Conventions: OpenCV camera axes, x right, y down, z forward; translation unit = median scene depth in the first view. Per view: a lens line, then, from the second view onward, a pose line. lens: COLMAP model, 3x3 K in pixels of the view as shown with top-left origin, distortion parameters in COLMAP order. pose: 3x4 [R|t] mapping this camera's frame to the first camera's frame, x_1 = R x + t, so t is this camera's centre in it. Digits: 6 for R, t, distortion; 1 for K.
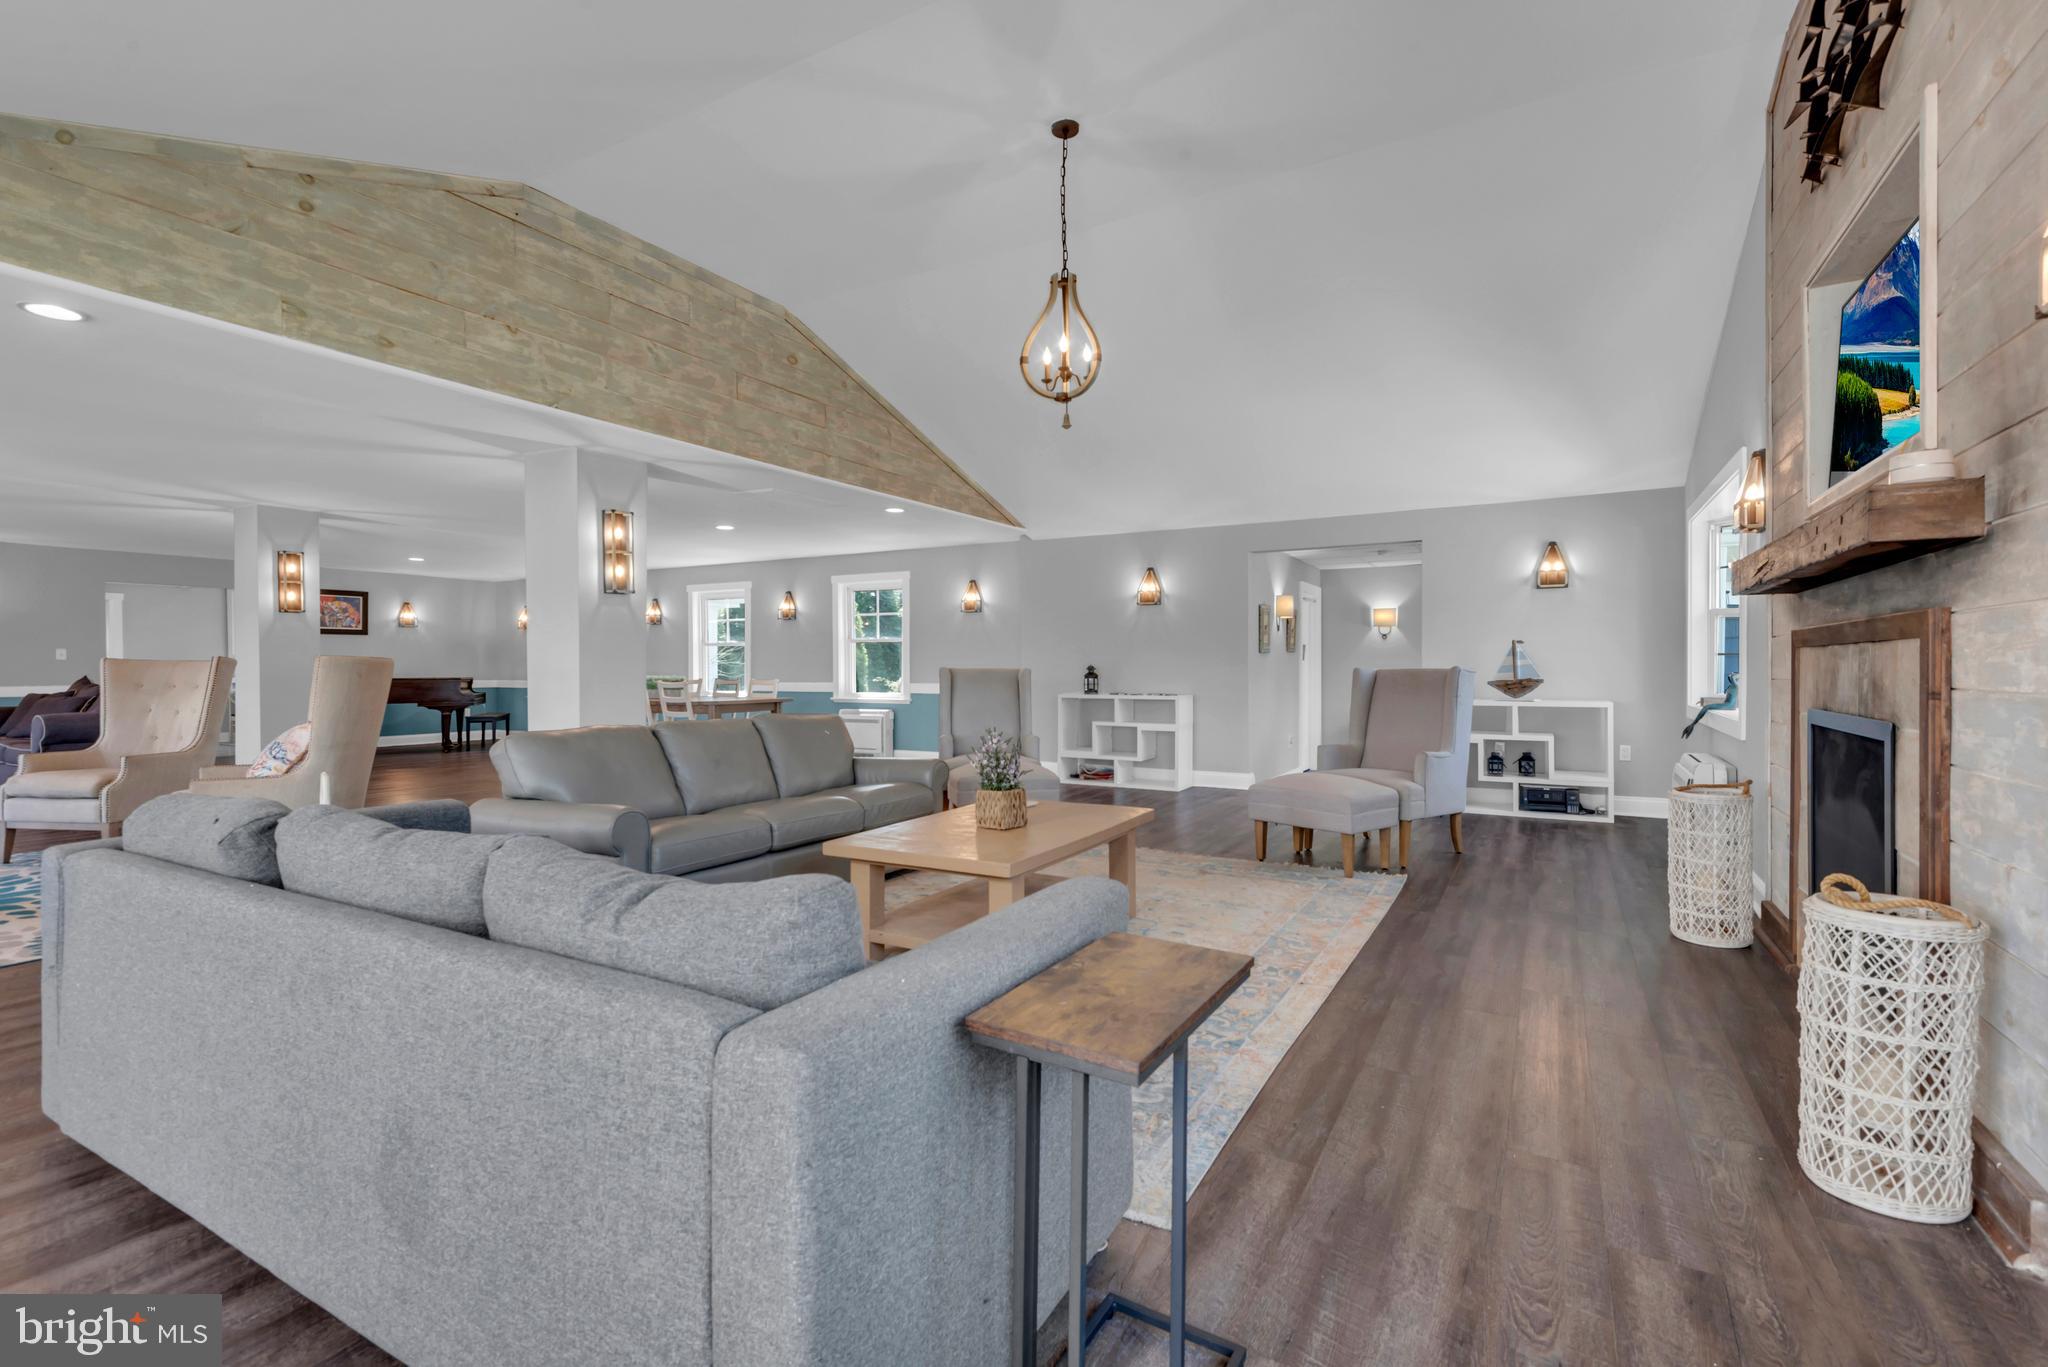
lens RADIAL K [[929.9, 0, 1031.1], [0, 929.9, 667.5], [0, 0, 1]] dist [0.015027, -0.010491]
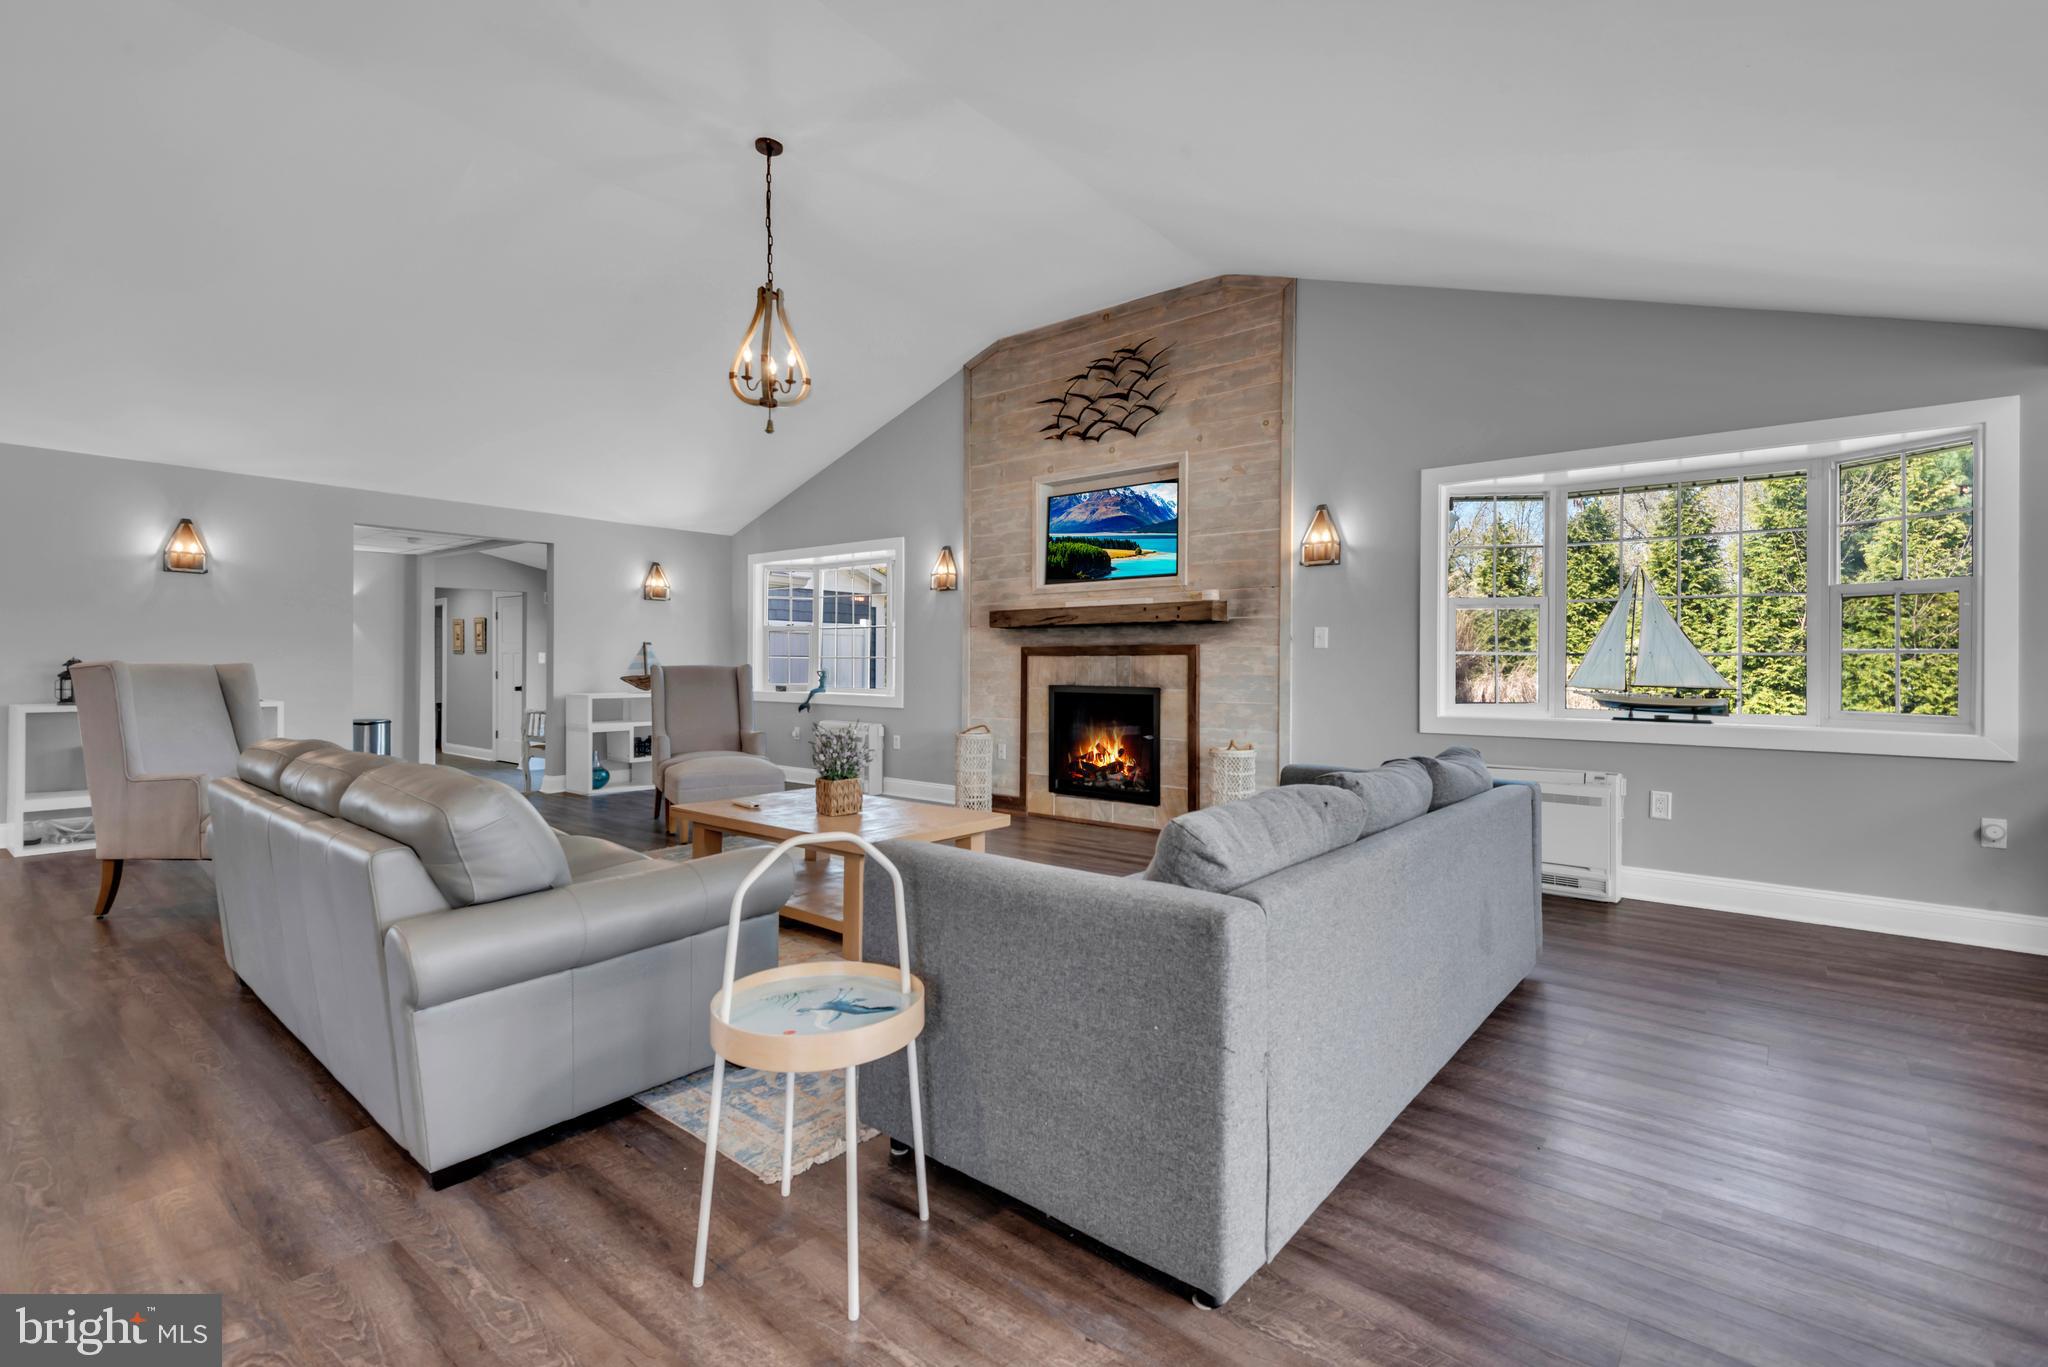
lens RADIAL K [[929.9, 0, 1020.6], [0, 929.9, 666.1], [0, 0, 1]] dist [0.015027, -0.010491]
pose [[0.165581, 0.004754, 0.986185, -0.452824], [-0.003903, 0.999984, -0.004166, 0.002910], [-0.986188, -0.003159, 0.165597, 0.267593]]
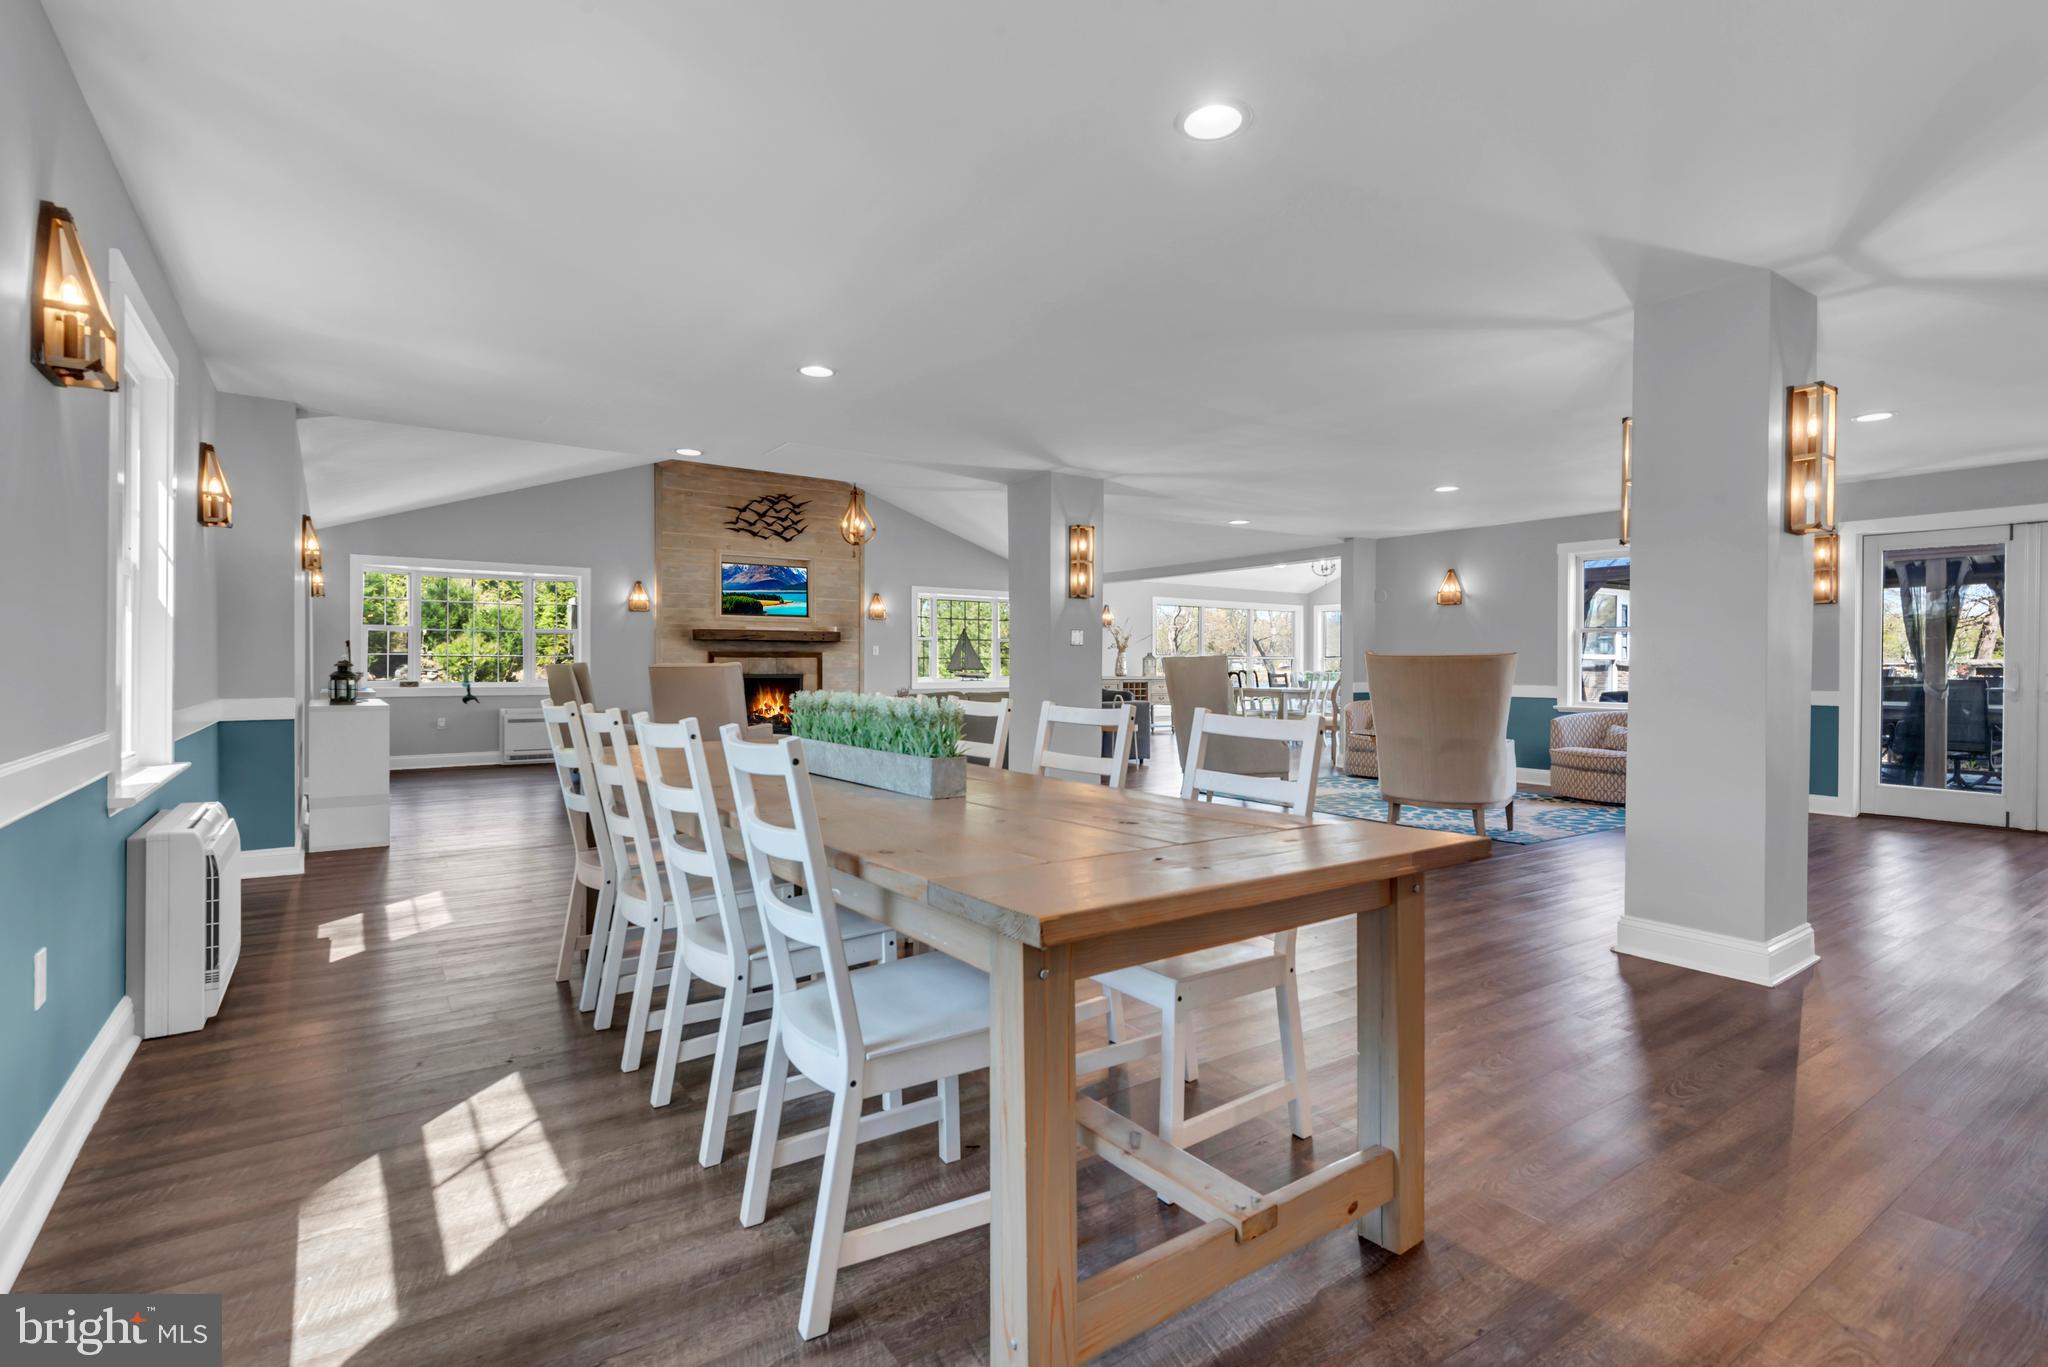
lens RADIAL K [[977.0, 0, 1028.7], [0, 977.0, 677.6], [0, 0, 1]] dist [-0.009847, -0.000406]
pose [[-0.907923, -0.004897, 0.419109, -0.650077], [0.000713, 0.999912, 0.013227, 0.002134], [-0.419137, 0.012308, -0.907840, 1.446867]]
